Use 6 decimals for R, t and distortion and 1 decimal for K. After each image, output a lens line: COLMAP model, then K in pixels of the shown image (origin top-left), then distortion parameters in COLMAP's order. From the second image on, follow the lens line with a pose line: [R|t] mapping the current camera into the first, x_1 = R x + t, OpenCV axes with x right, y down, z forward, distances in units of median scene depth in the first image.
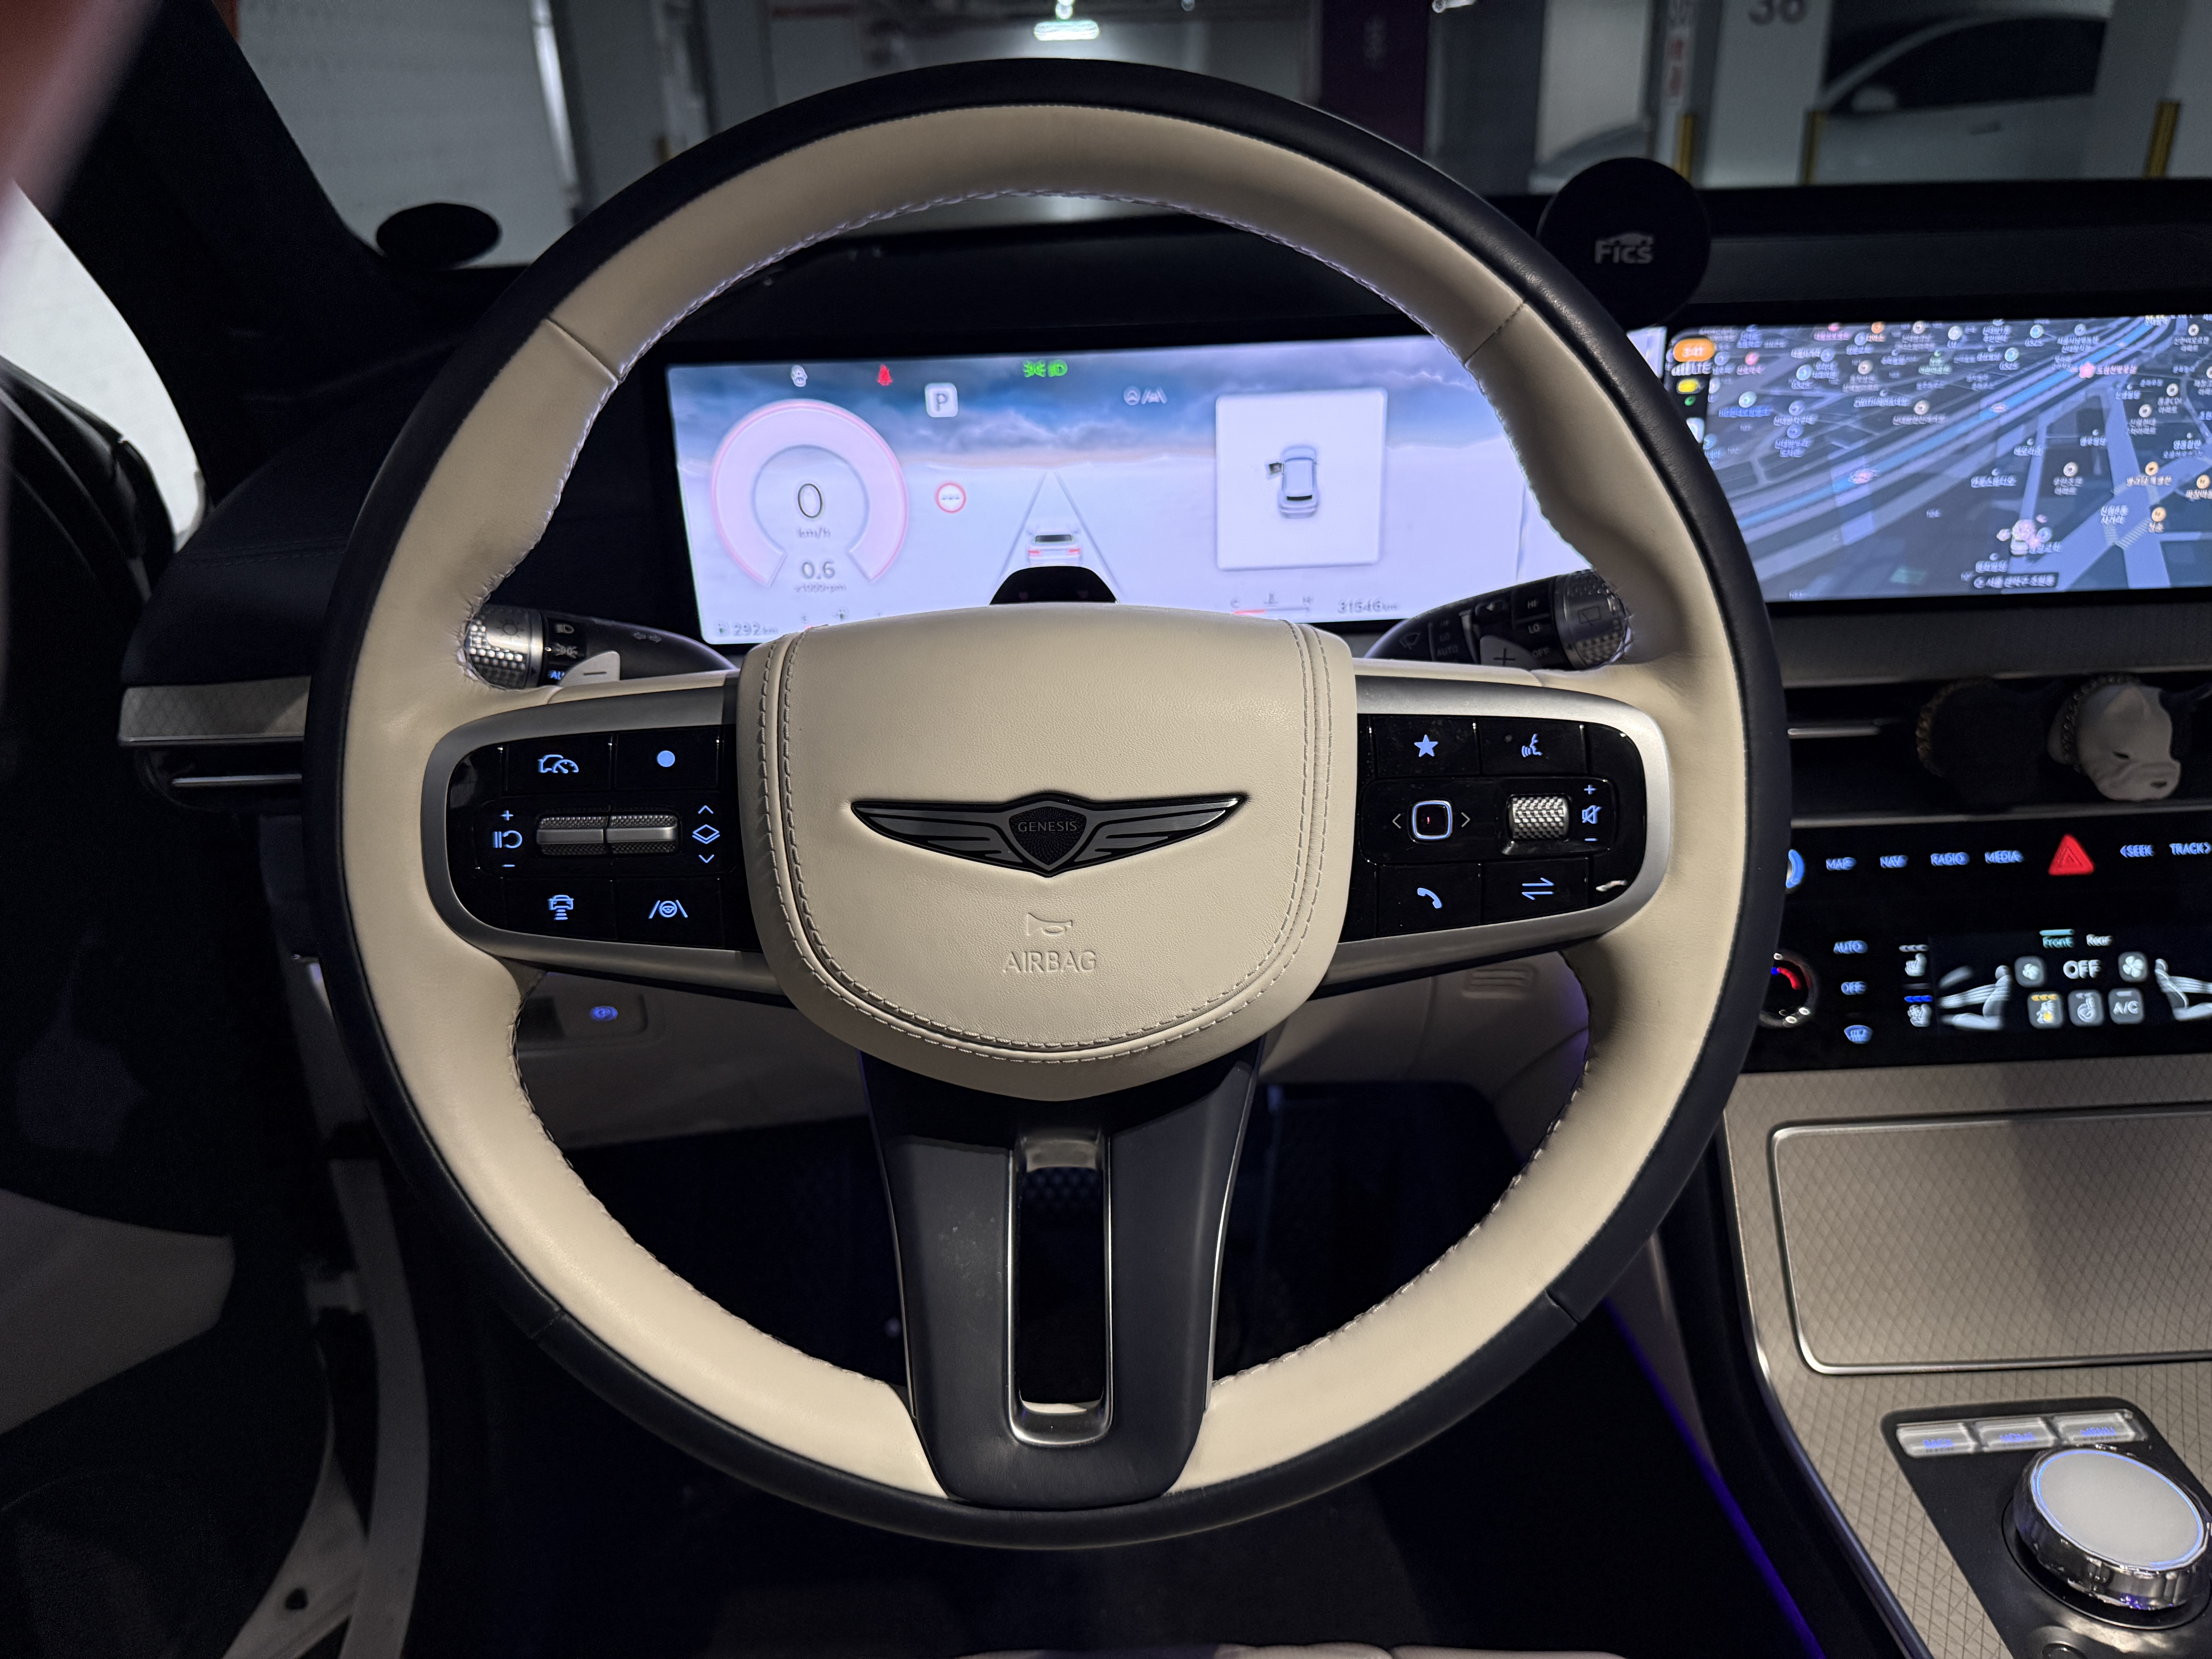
lens RADIAL K [[1675.1, 0, 1012.5], [0, 1675.1, 862.8], [0, 0, 1]] dist [-0.043548, 0.000167]
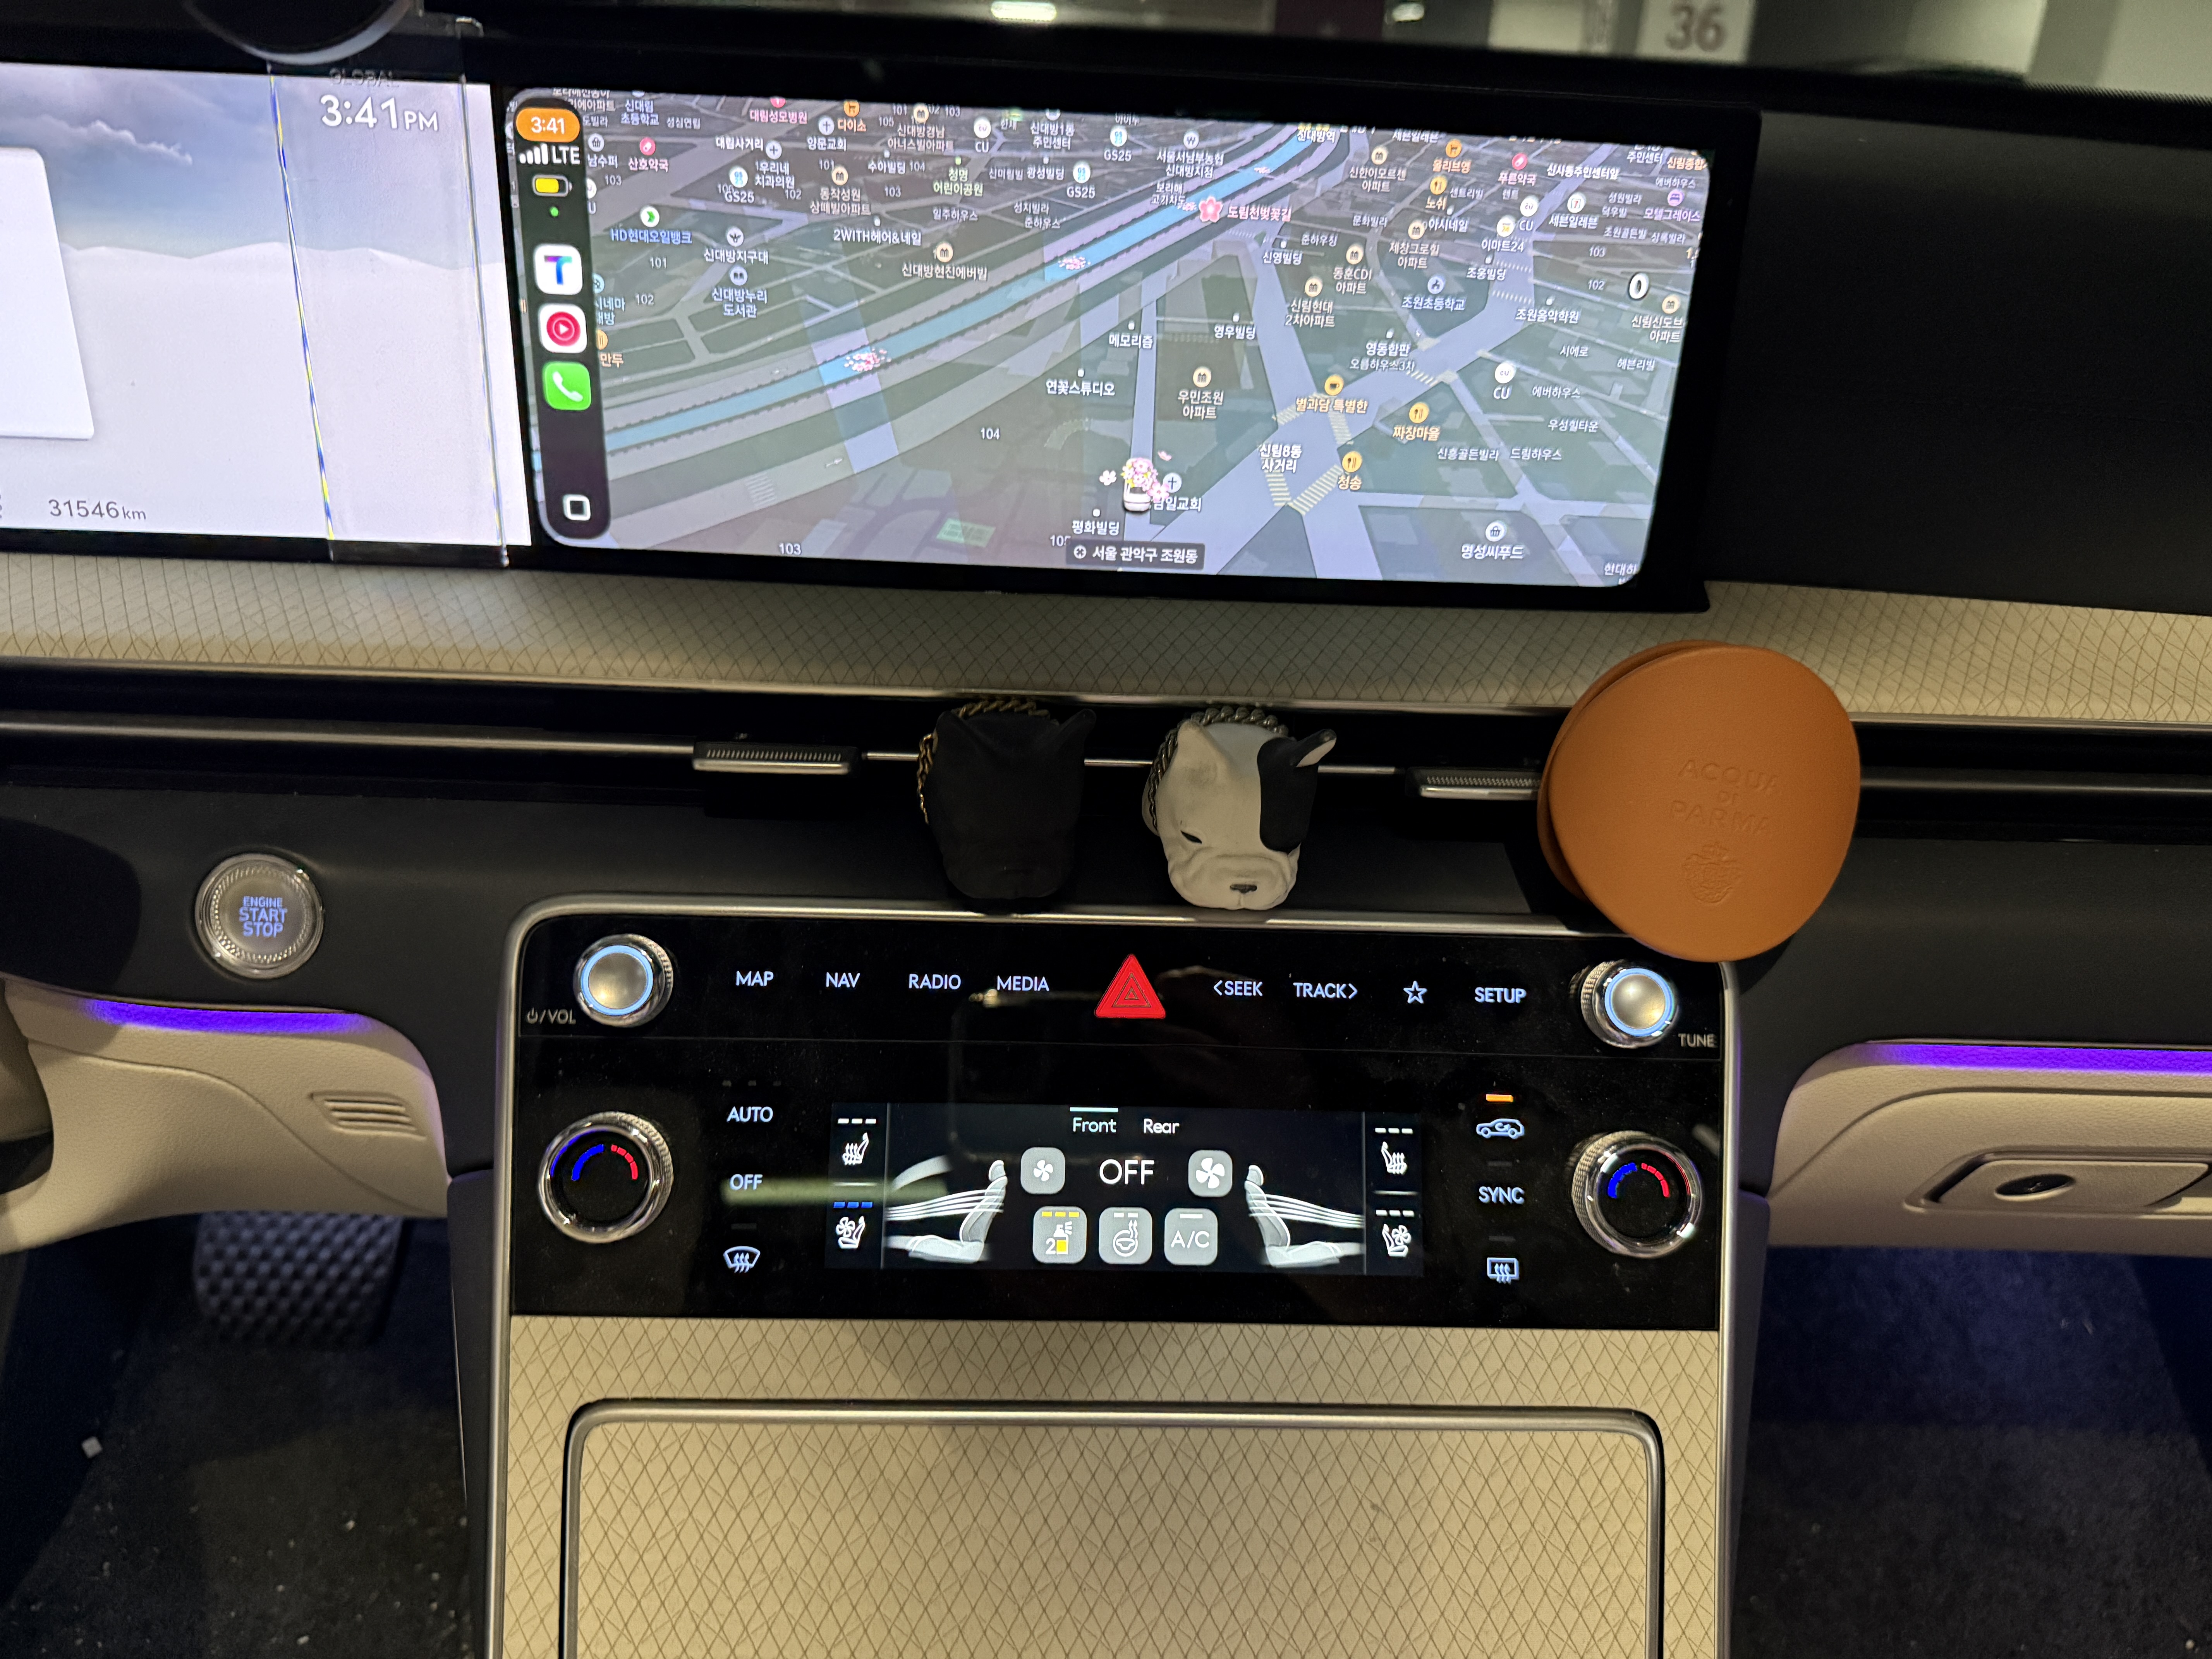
lens RADIAL K [[1660.1, 0, 1102.8], [0, 1660.1, 859.5], [0, 0, 1]] dist [0.106339, -0.173239]
pose [[0.995086, 0.068161, 0.071819, 0.585371], [-0.068714, 0.997623, 0.005257, -0.056768], [-0.071290, -0.010166, 0.997404, 0.367029]]
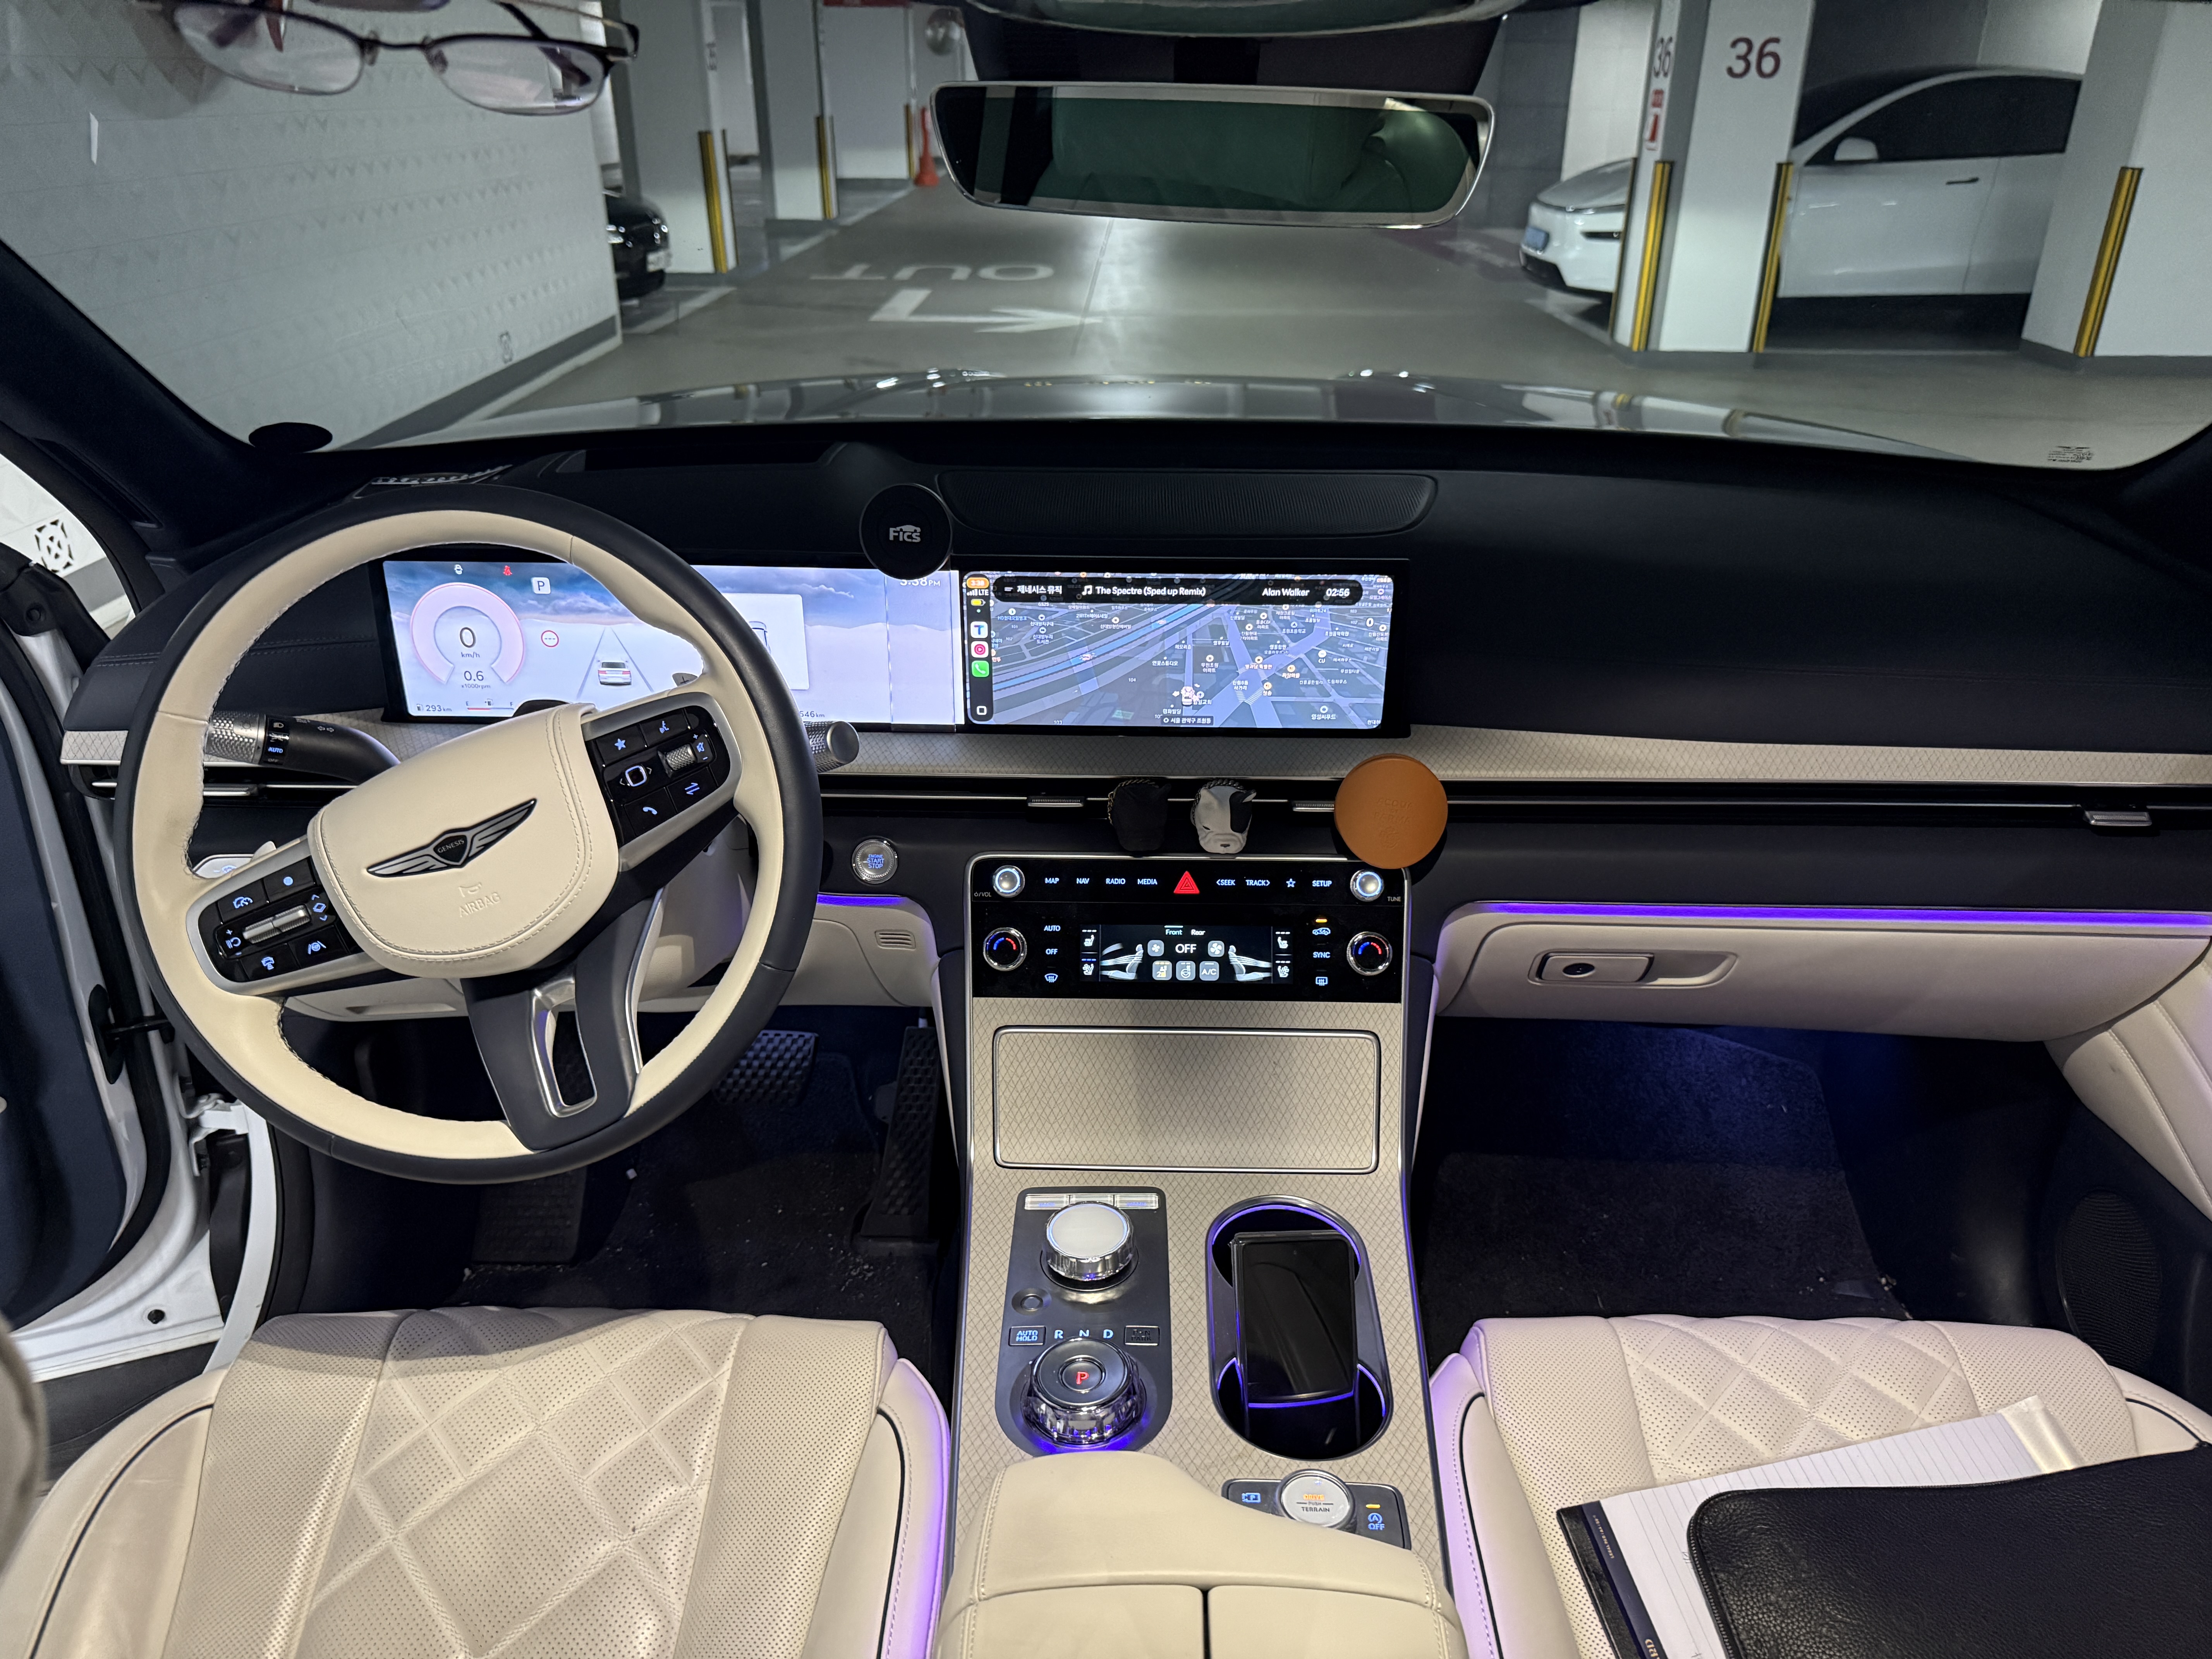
lens RADIAL K [[1660.1, 0, 1102.8], [0, 1660.1, 859.5], [0, 0, 1]] dist [0.106339, -0.173239]
pose [[0.998600, 0.052656, 0.005047, 0.546522], [-0.052740, 0.998440, 0.018322, -0.056983], [-0.004075, -0.018562, 0.999819, -0.756556]]
